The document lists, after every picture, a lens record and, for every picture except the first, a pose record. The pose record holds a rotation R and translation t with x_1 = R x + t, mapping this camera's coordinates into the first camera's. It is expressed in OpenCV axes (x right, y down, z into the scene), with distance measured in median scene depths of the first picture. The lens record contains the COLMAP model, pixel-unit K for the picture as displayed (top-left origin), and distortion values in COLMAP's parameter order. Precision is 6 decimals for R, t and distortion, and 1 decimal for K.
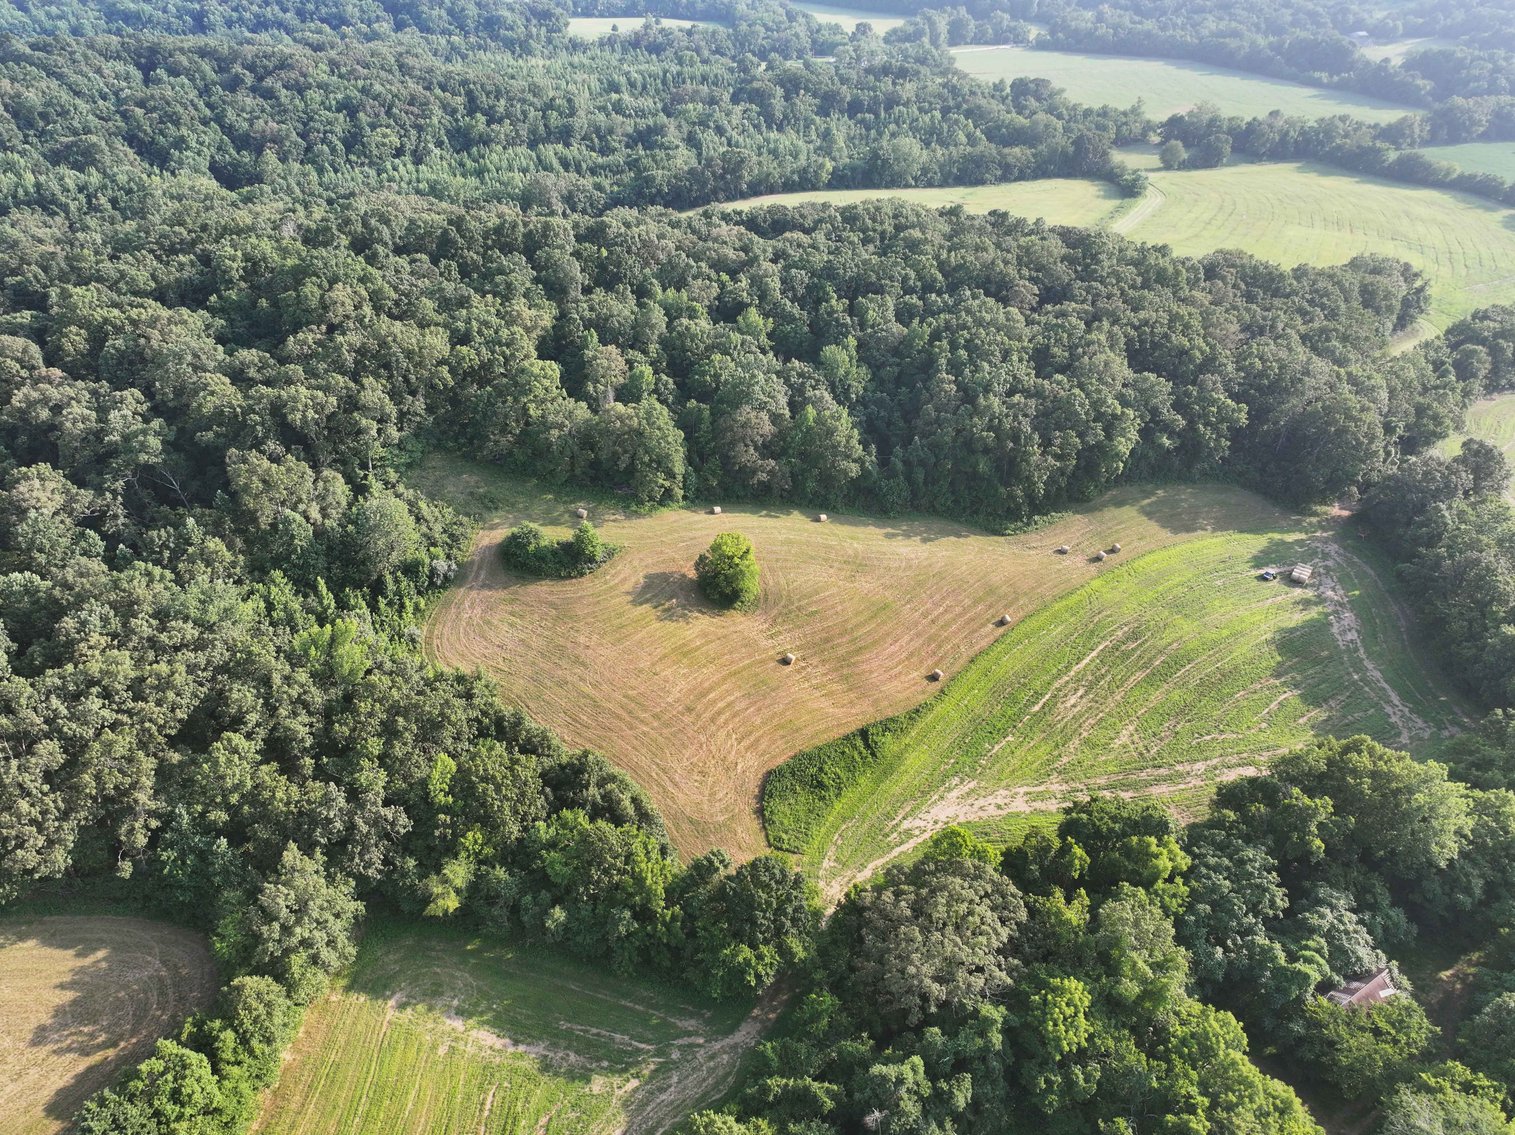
lens RADIAL K [[1067.9, 0, 764.8], [0, 1067.9, 567.8], [0, 0, 1]] dist [-0.005300, 0.025729]
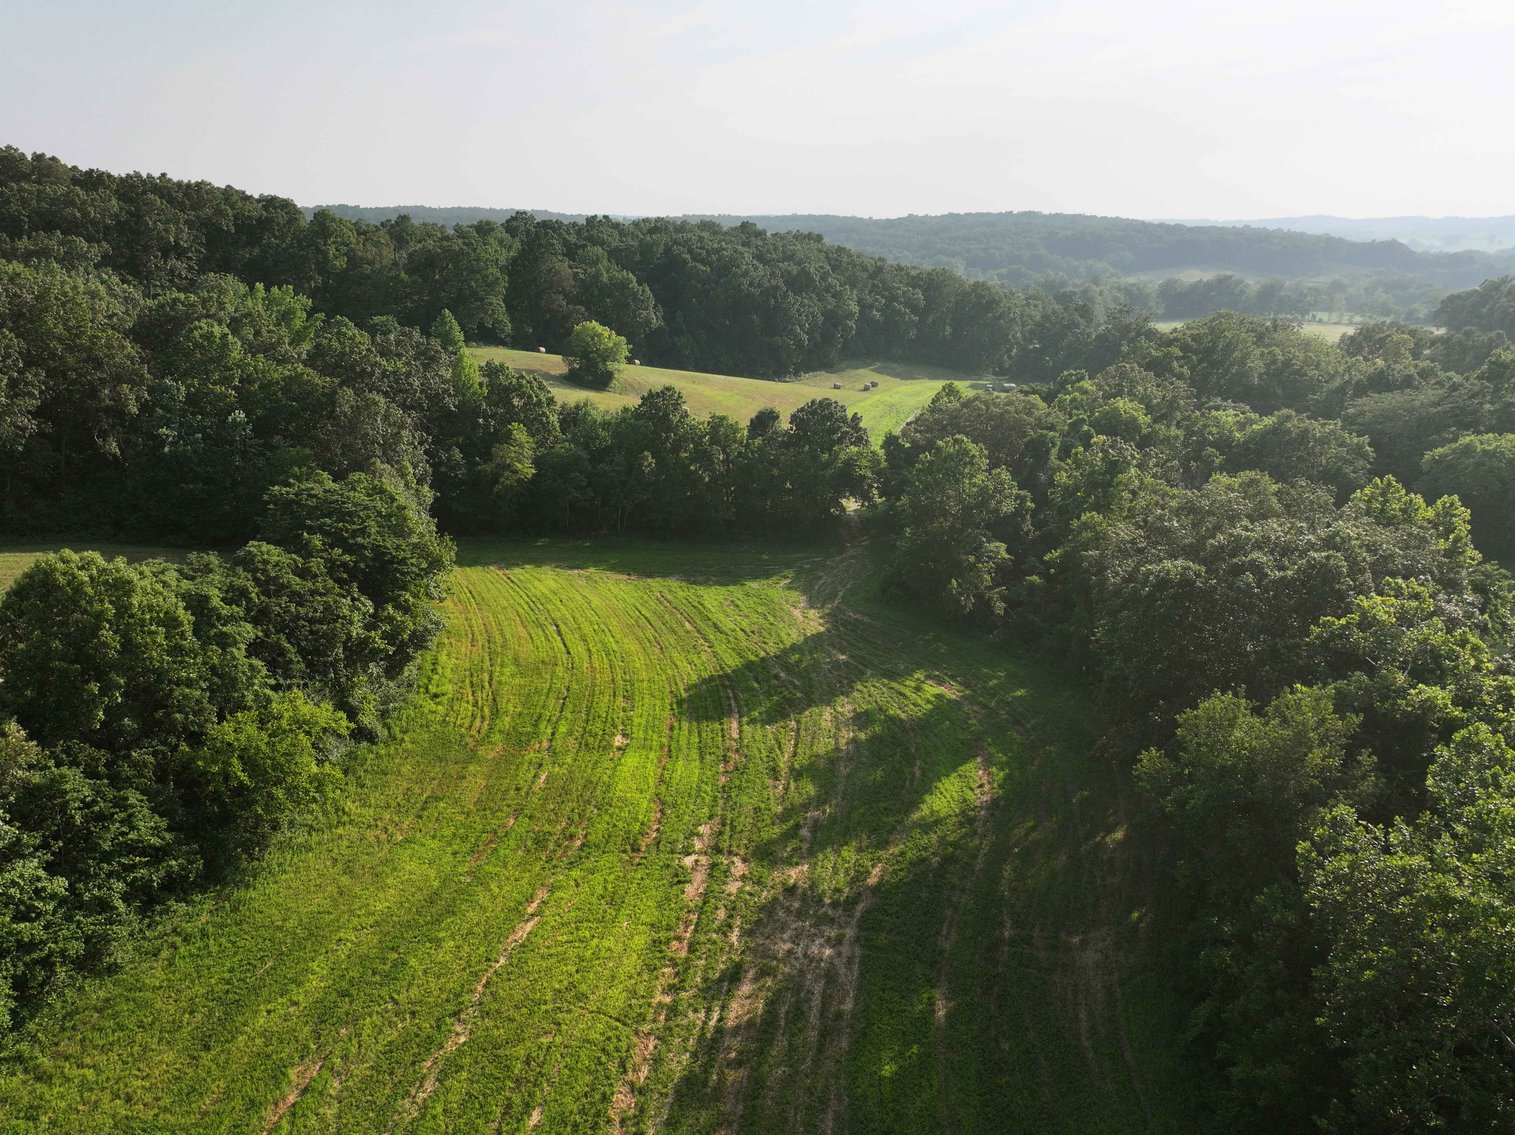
lens RADIAL K [[1067.9, 0, 763.4], [0, 1067.9, 570.0], [0, 0, 1]] dist [-0.005300, 0.025729]
pose [[0.882778, -0.148222, 0.445795, -0.412953], [0.263405, 0.941899, -0.208431, 0.492421], [-0.388999, 0.301423, 0.870531, 0.143628]]
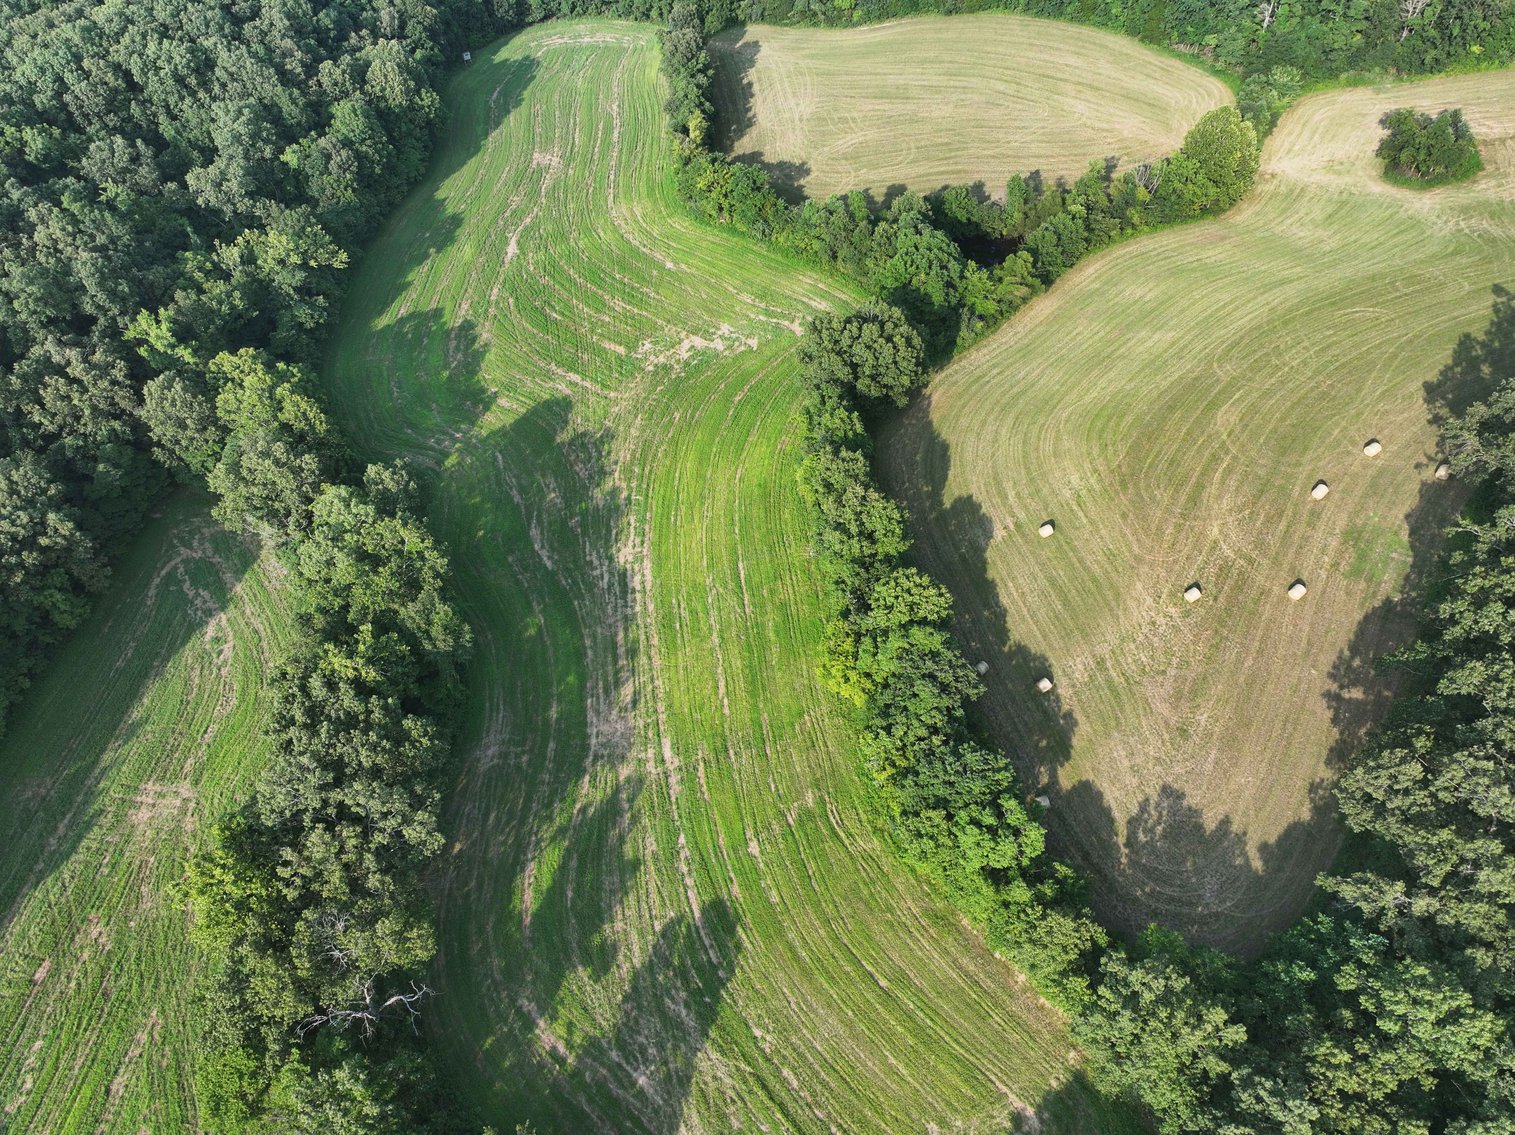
lens RADIAL K [[1067.9, 0, 758.5], [0, 1067.9, 558.3], [0, 0, 1]] dist [-0.005300, 0.025729]
pose [[-0.716115, 0.510553, -0.475937, -0.033384], [-0.385221, 0.279522, 0.879473, -0.240714], [0.582052, 0.813144, -0.003494, 0.430990]]
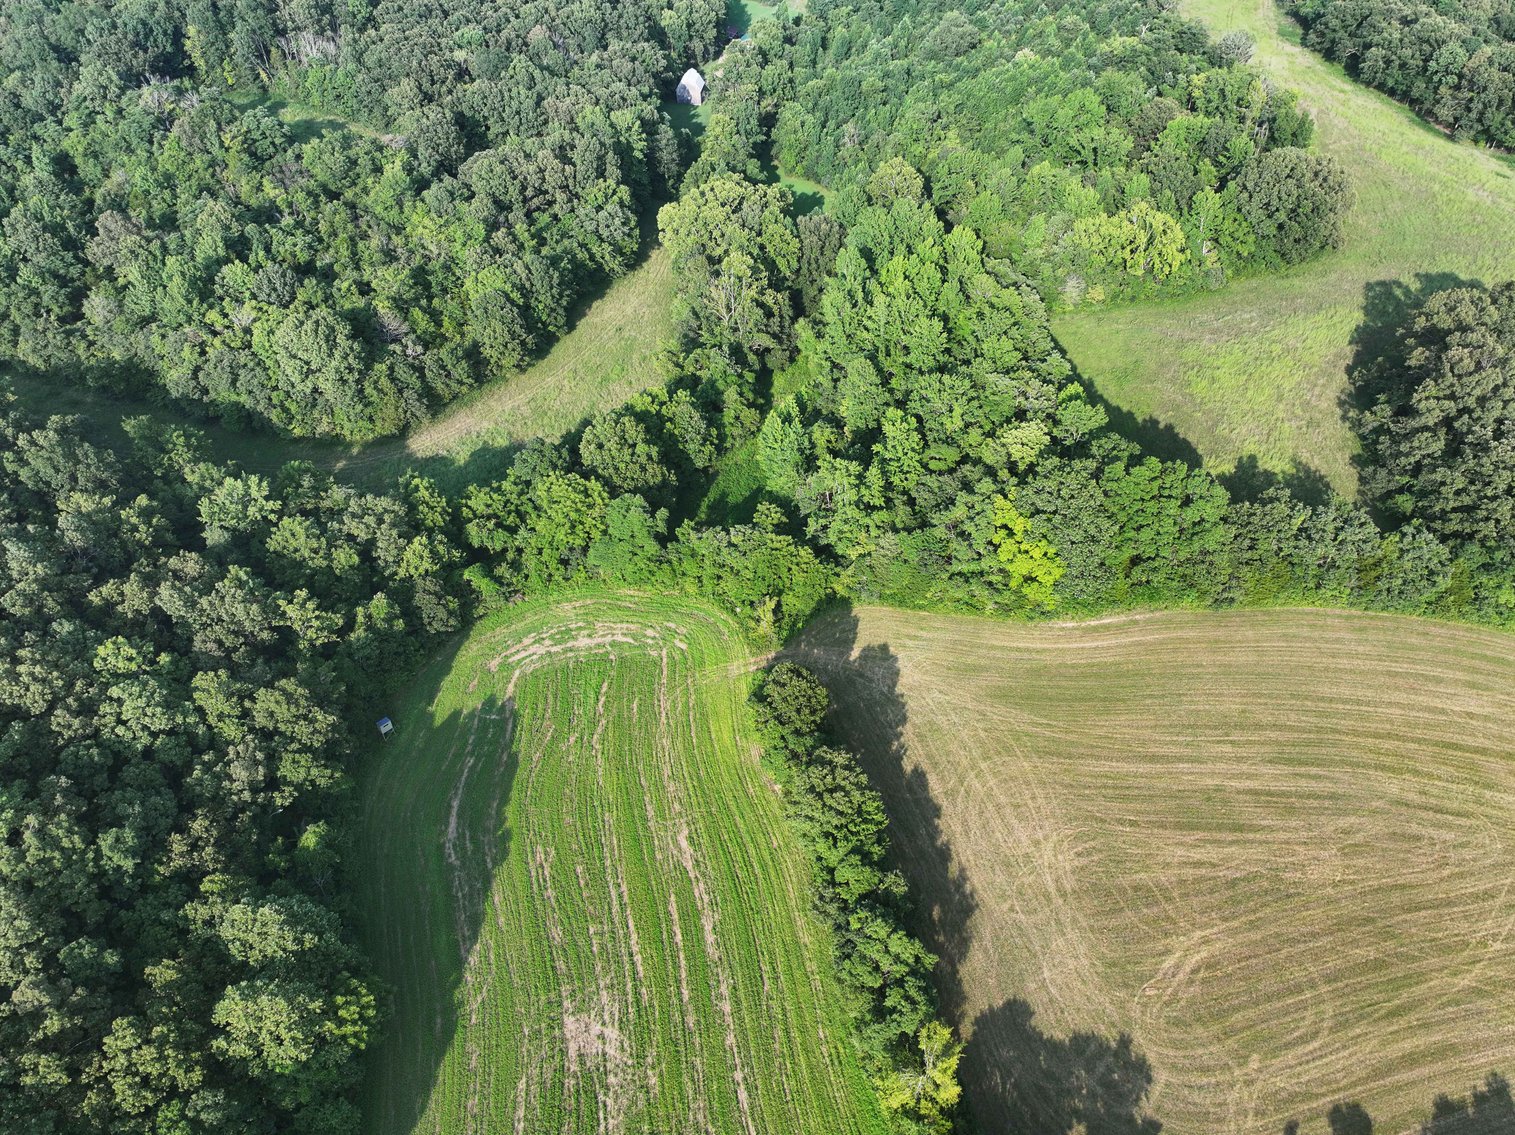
lens RADIAL K [[1067.9, 0, 760.2], [0, 1067.9, 560.0], [0, 0, 1]] dist [-0.005300, 0.025729]
pose [[-0.580486, 0.527235, -0.620531, -0.546447], [-0.450026, 0.427379, 0.784107, 0.195864], [0.678611, 0.734418, -0.010818, -0.297039]]
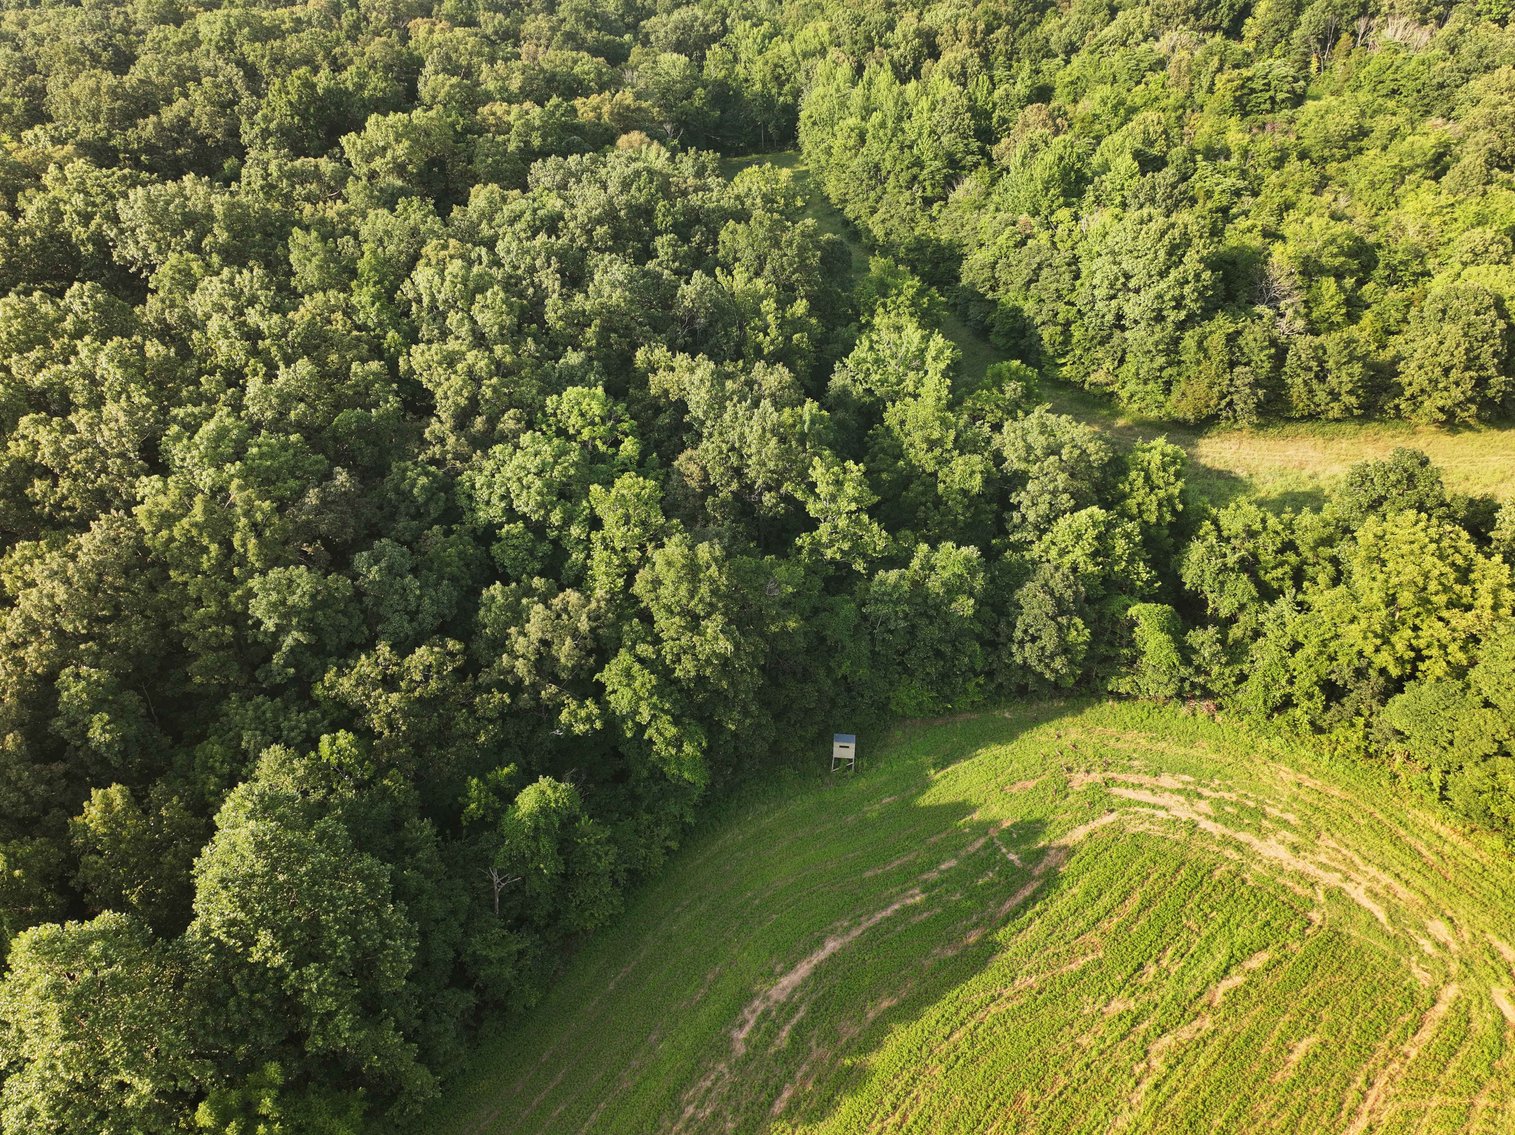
lens RADIAL K [[1067.9, 0, 762.3], [0, 1067.9, 565.4], [0, 0, 1]] dist [-0.005300, 0.025729]
pose [[-0.998976, 0.011747, -0.043702, -0.784682], [-0.034771, 0.418809, 0.907408, 0.614319], [0.028962, 0.907998, -0.417971, -0.290250]]
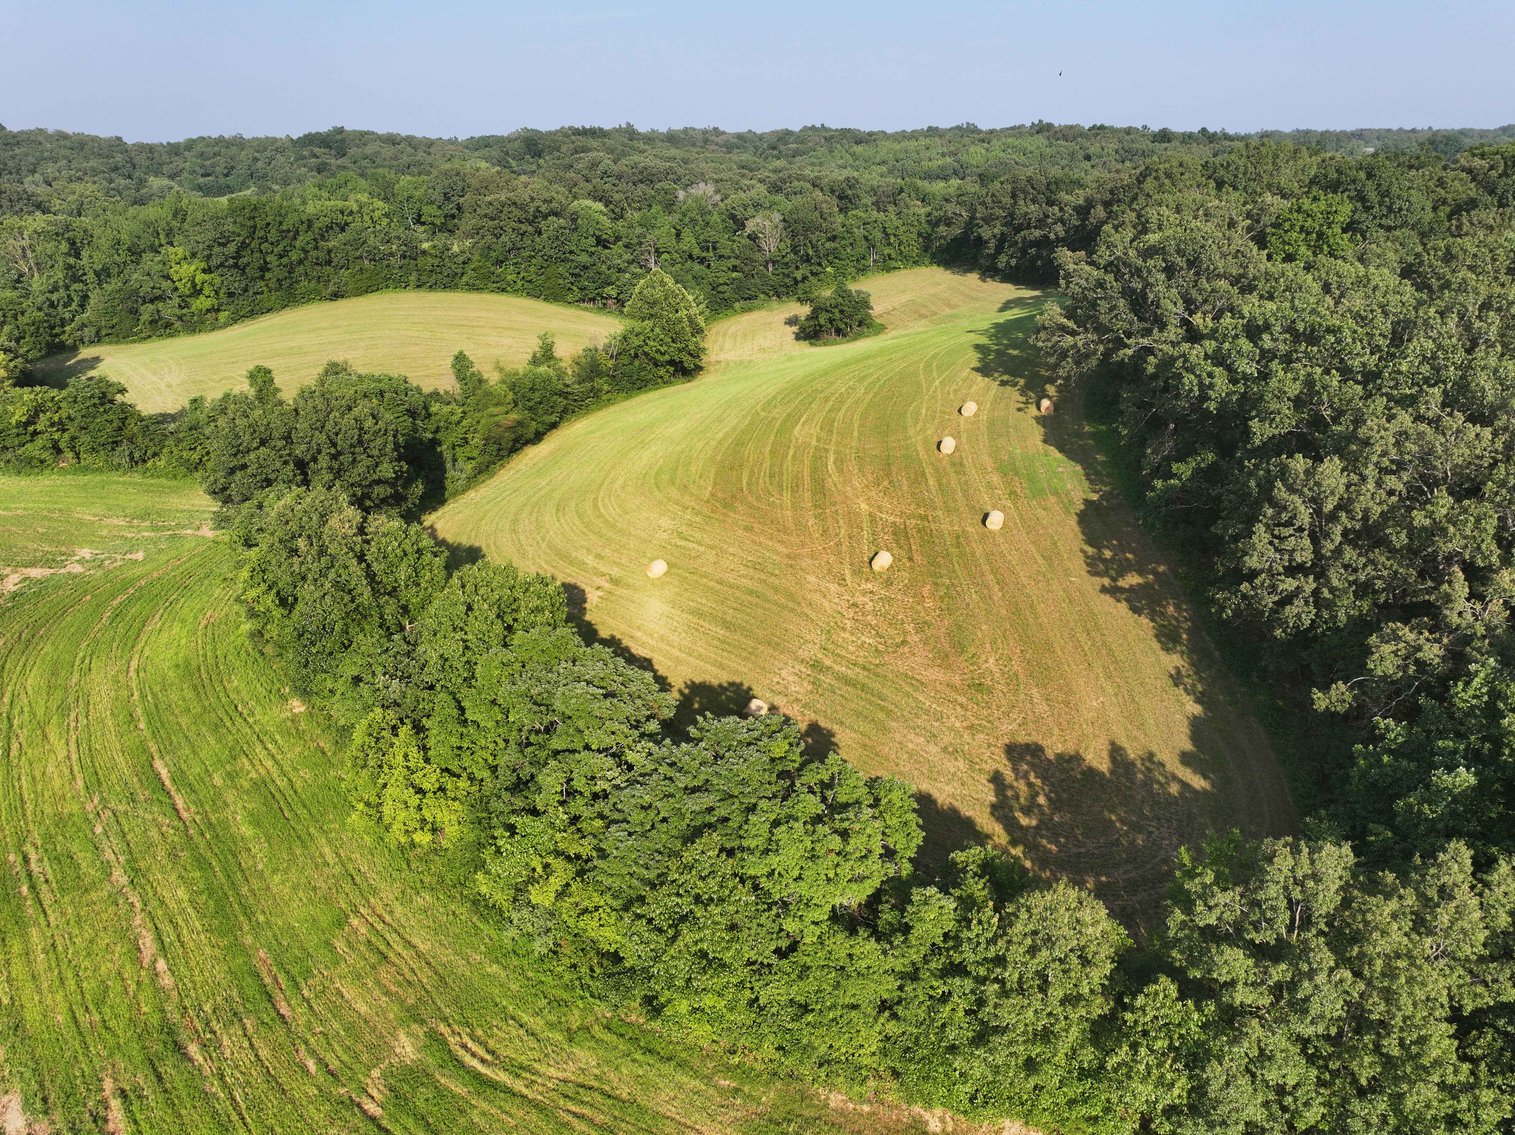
lens RADIAL K [[1067.9, 0, 759.3], [0, 1067.9, 568.7], [0, 0, 1]] dist [-0.005300, 0.025729]
pose [[-0.239956, 0.338111, -0.910001, -0.103986], [-0.543362, 0.730022, 0.414517, 0.142106], [0.804474, 0.593926, 0.008544, 0.581911]]
